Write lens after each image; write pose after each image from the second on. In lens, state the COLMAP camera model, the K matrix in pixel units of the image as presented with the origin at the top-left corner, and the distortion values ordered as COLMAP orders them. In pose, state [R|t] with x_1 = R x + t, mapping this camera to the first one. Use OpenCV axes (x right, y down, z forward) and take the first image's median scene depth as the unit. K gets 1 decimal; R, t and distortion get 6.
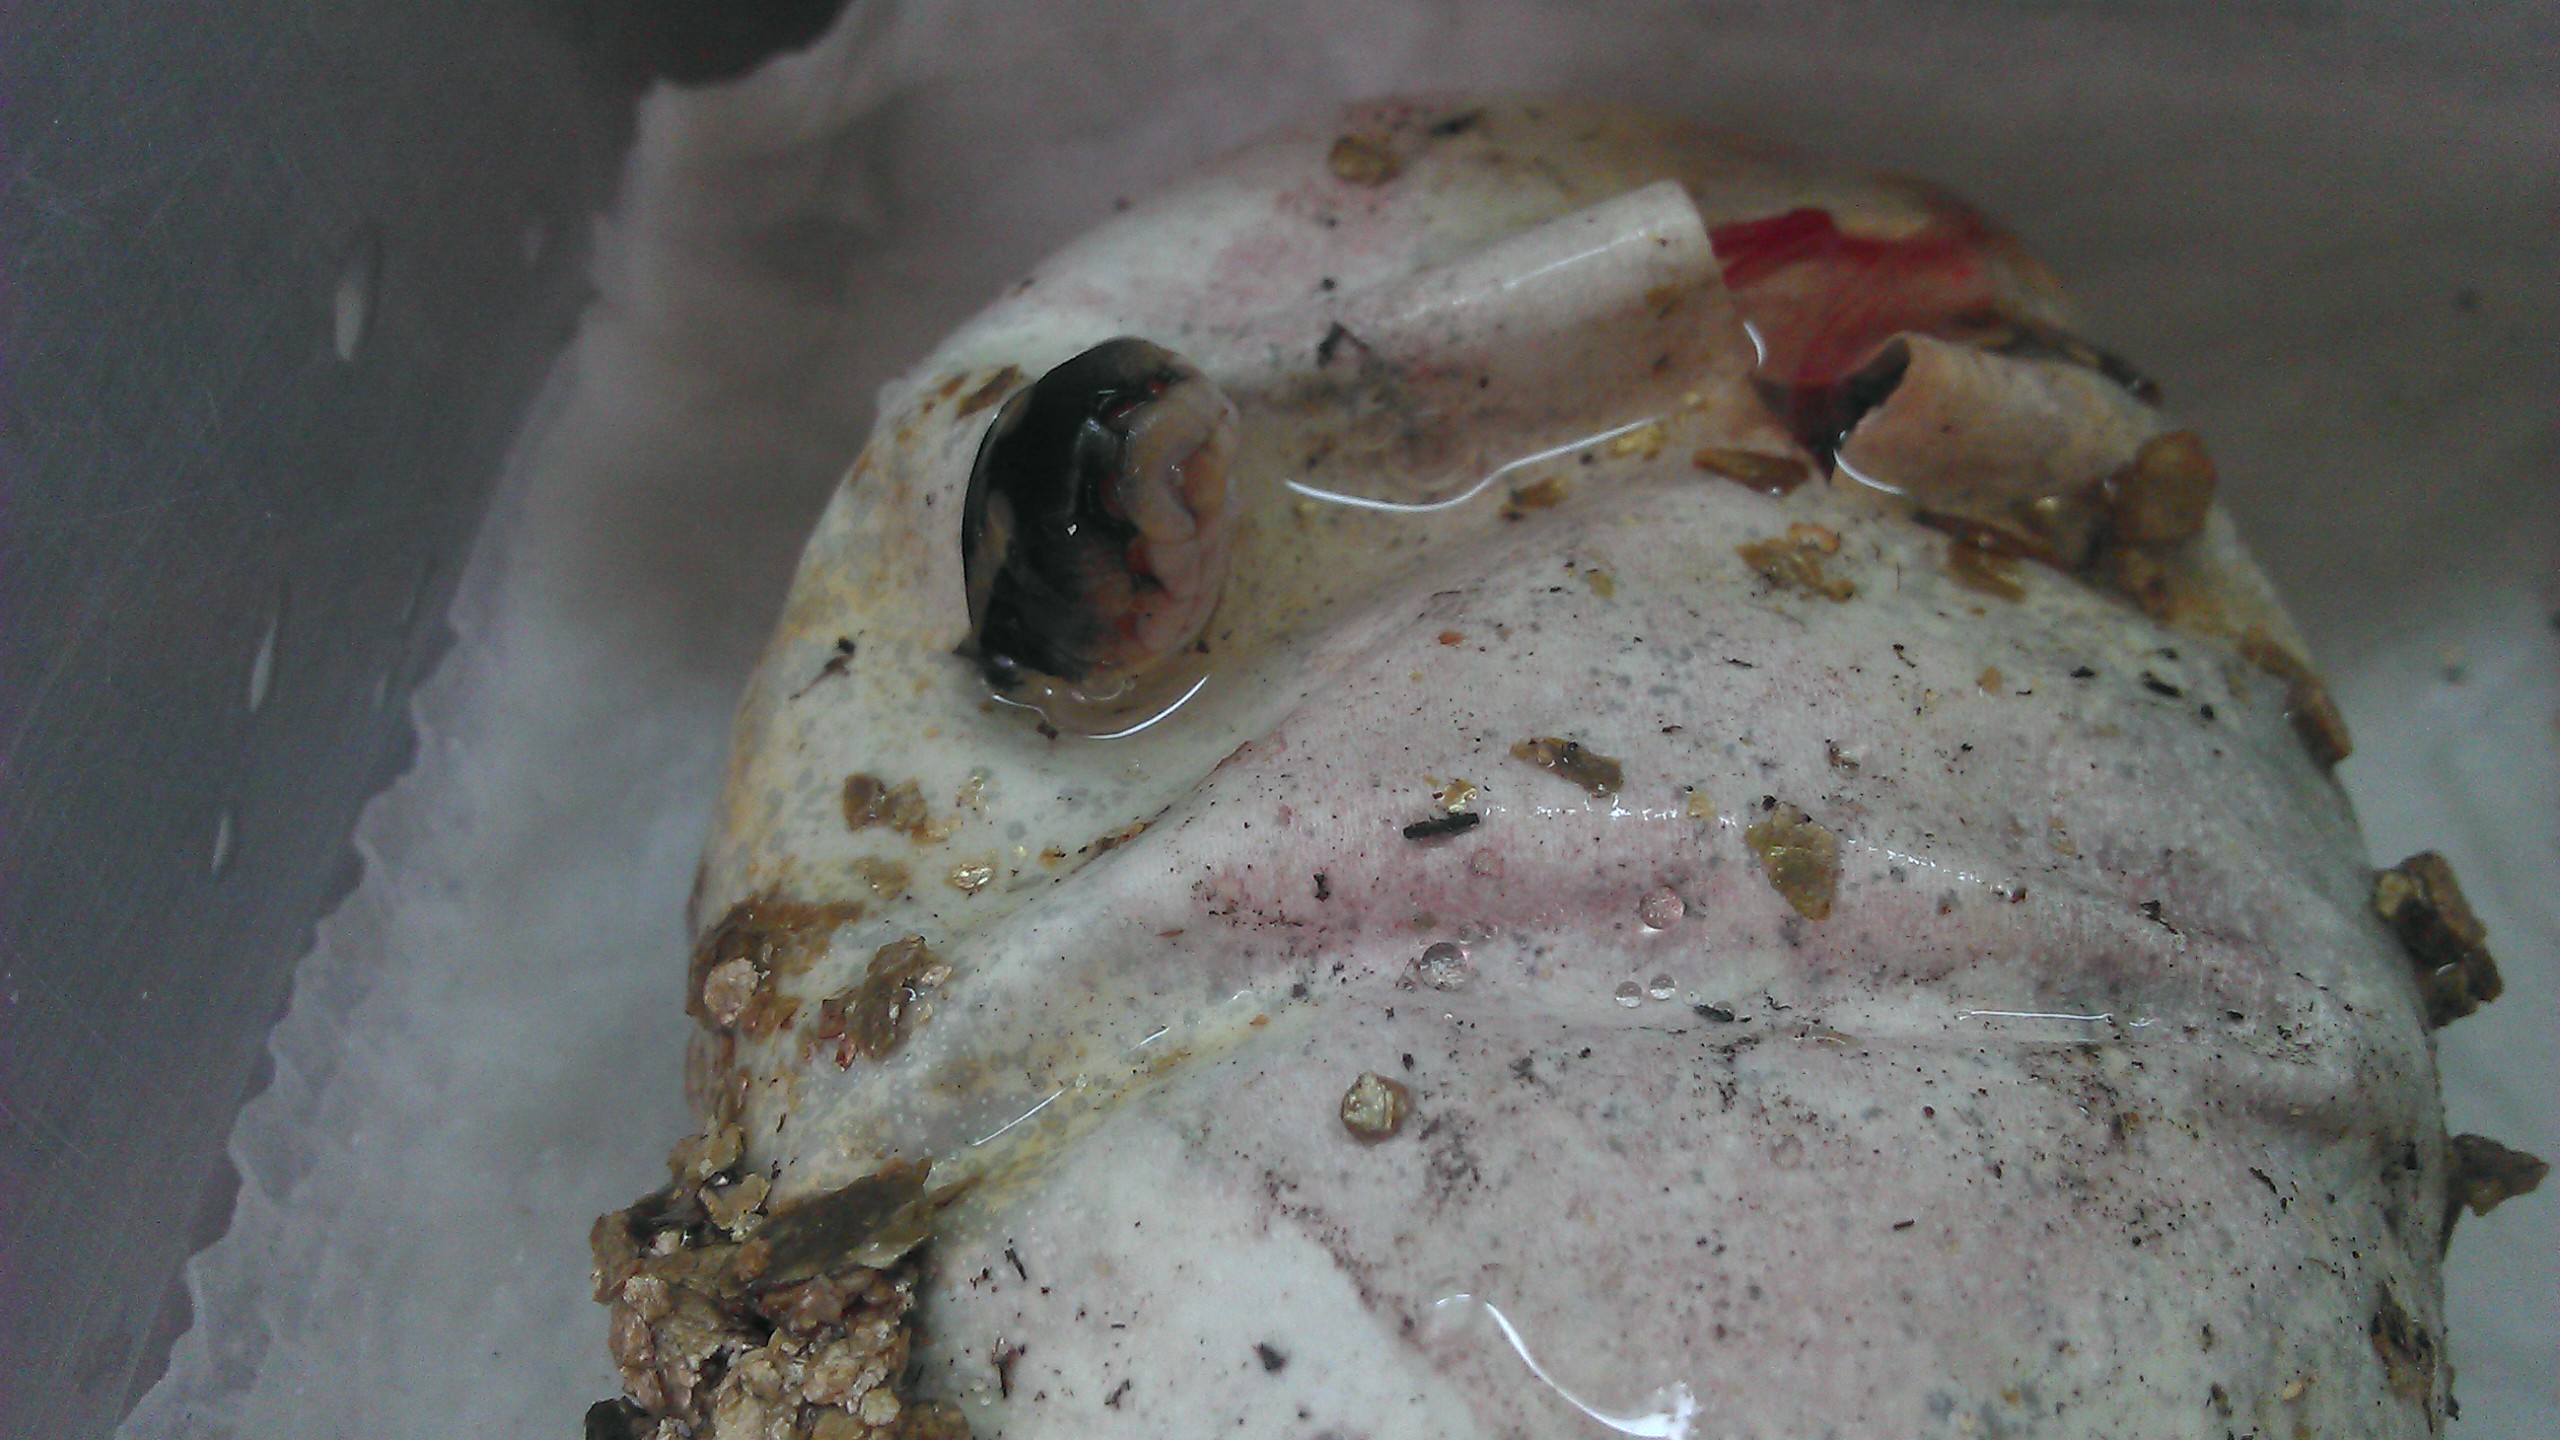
lens RADIAL K [[2566.9, 0, 1277.2], [0, 2566.9, 720.4], [0, 0, 1]] dist [0.001476, -0.072214]
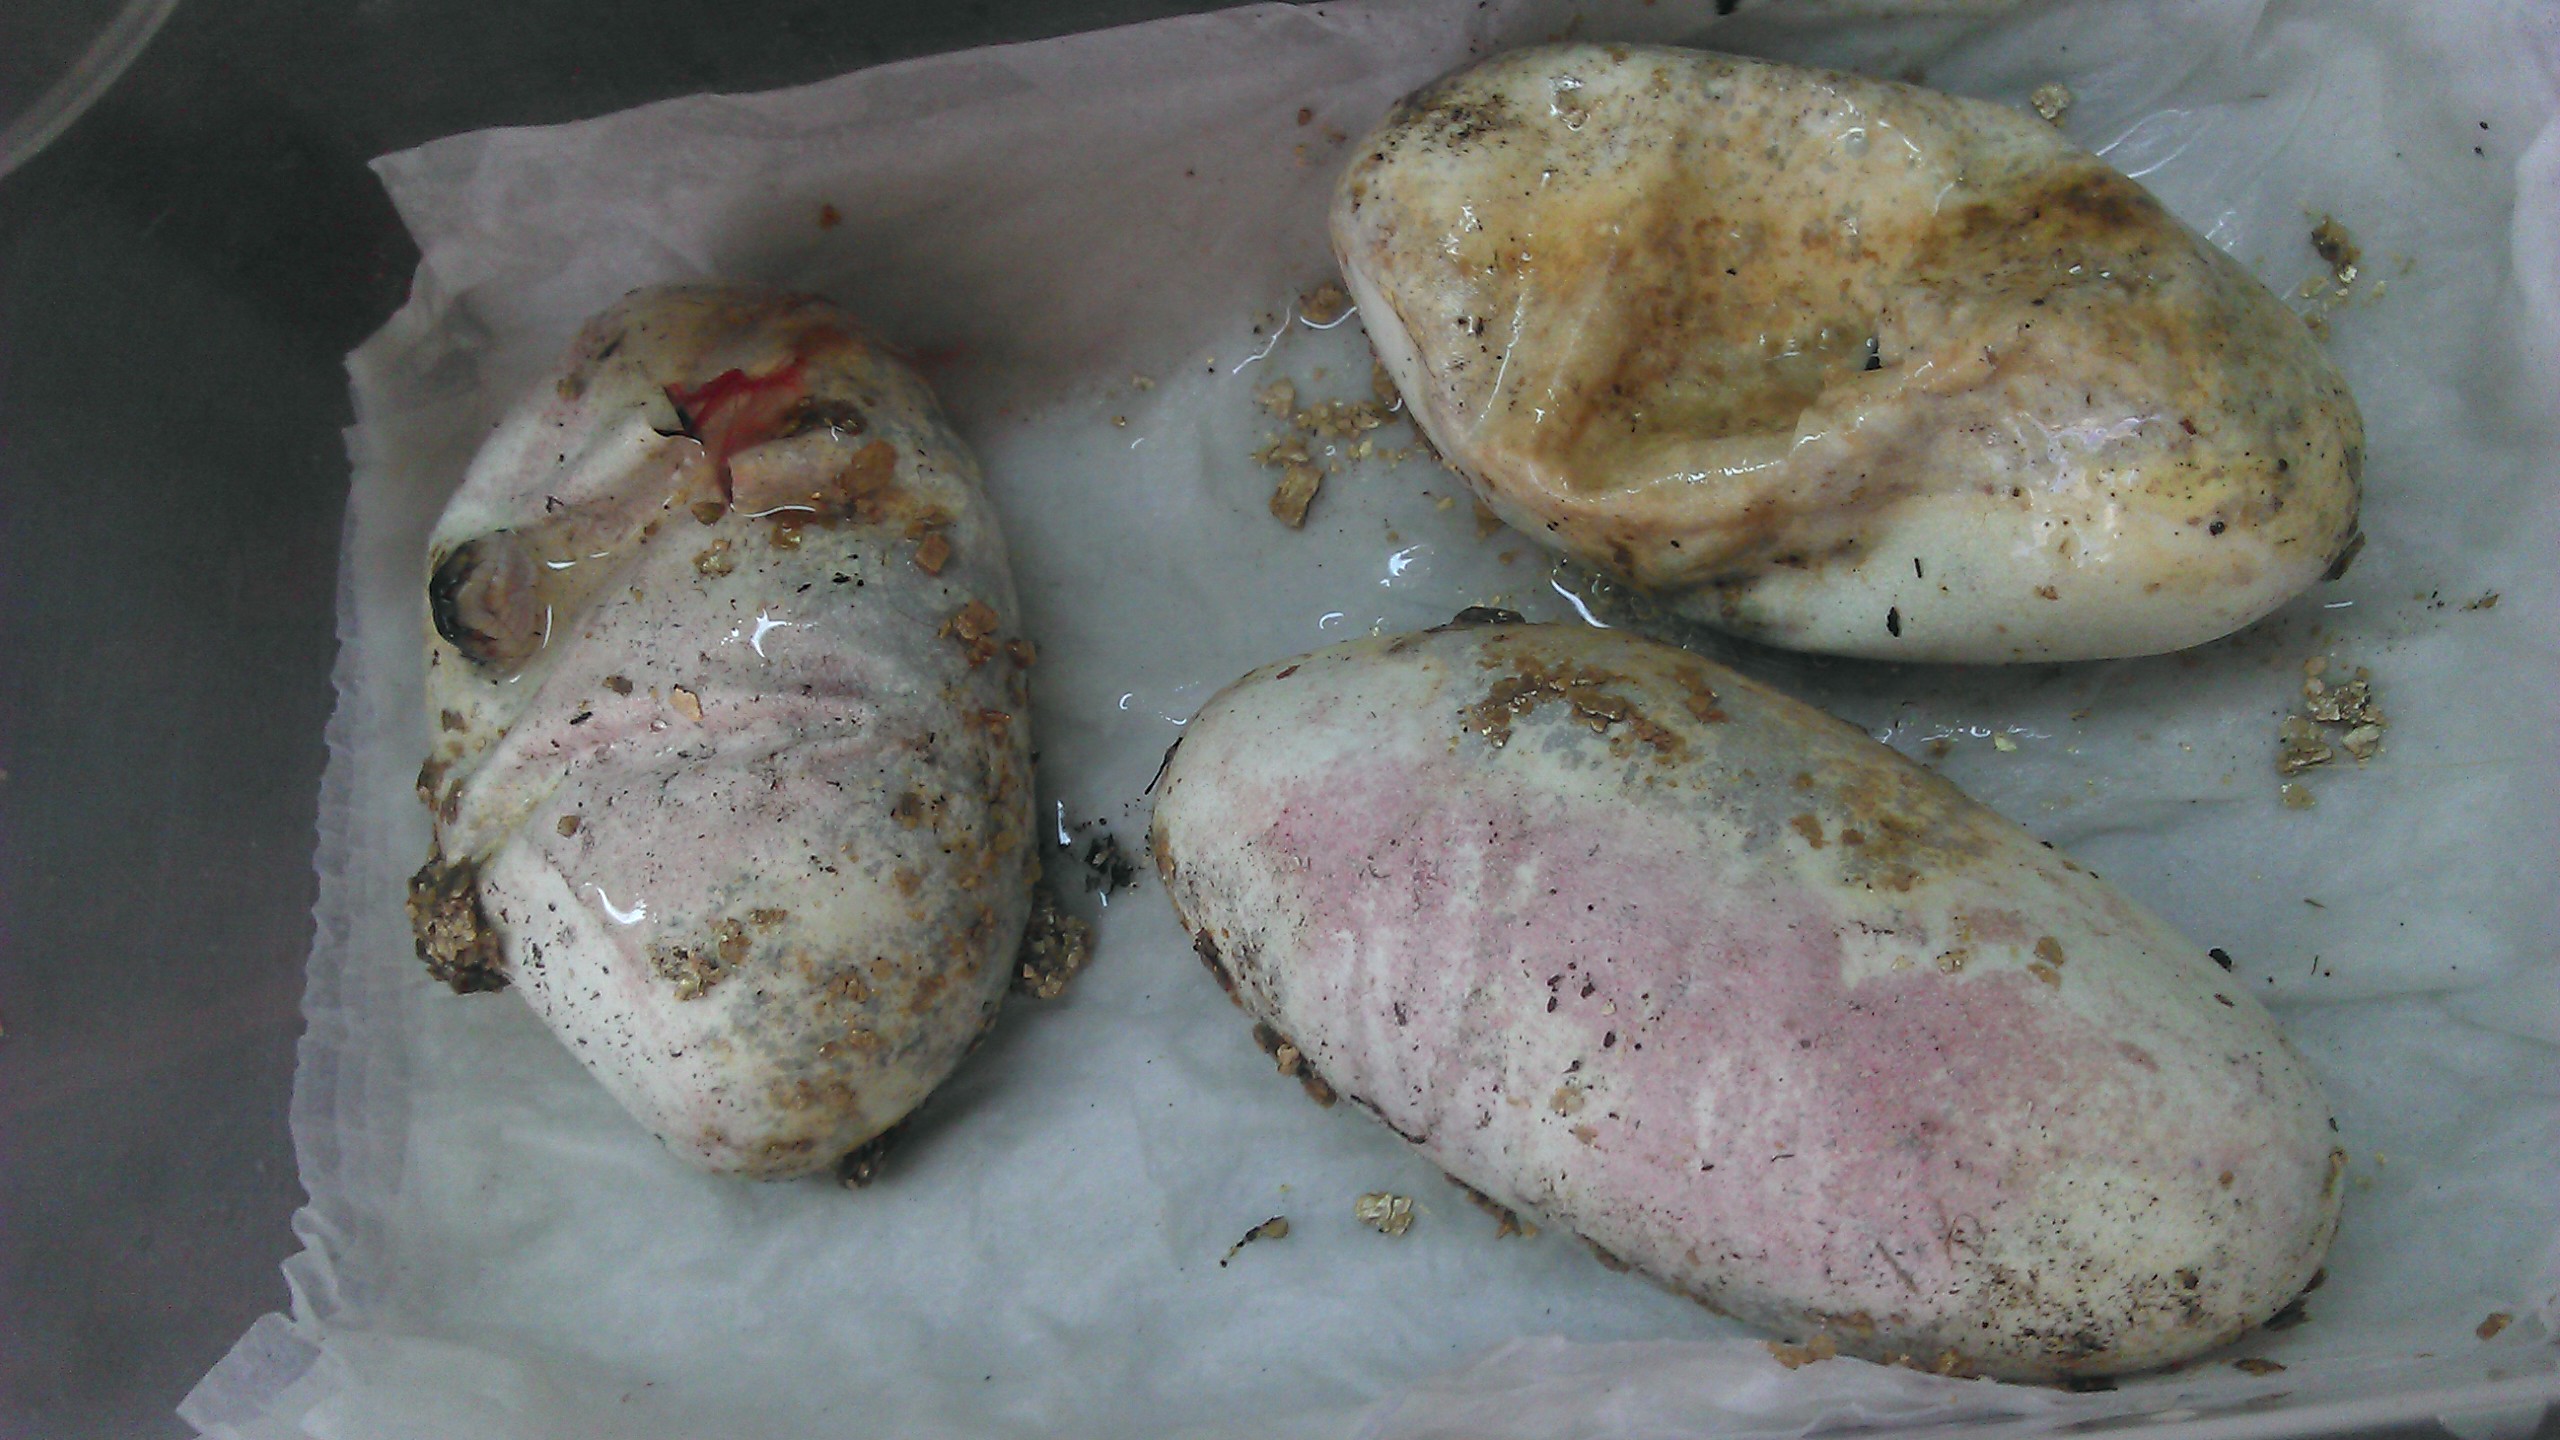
lens RADIAL K [[2091.7, 0, 1279.8], [0, 2091.7, 720.0], [0, 0, 1]] dist [-0.118551, -0.000012]
pose [[0.960913, -0.219815, -0.168310, 1.270353], [0.267632, 0.893123, 0.361530, -0.621008], [0.070852, -0.392444, 0.917043, -1.184848]]
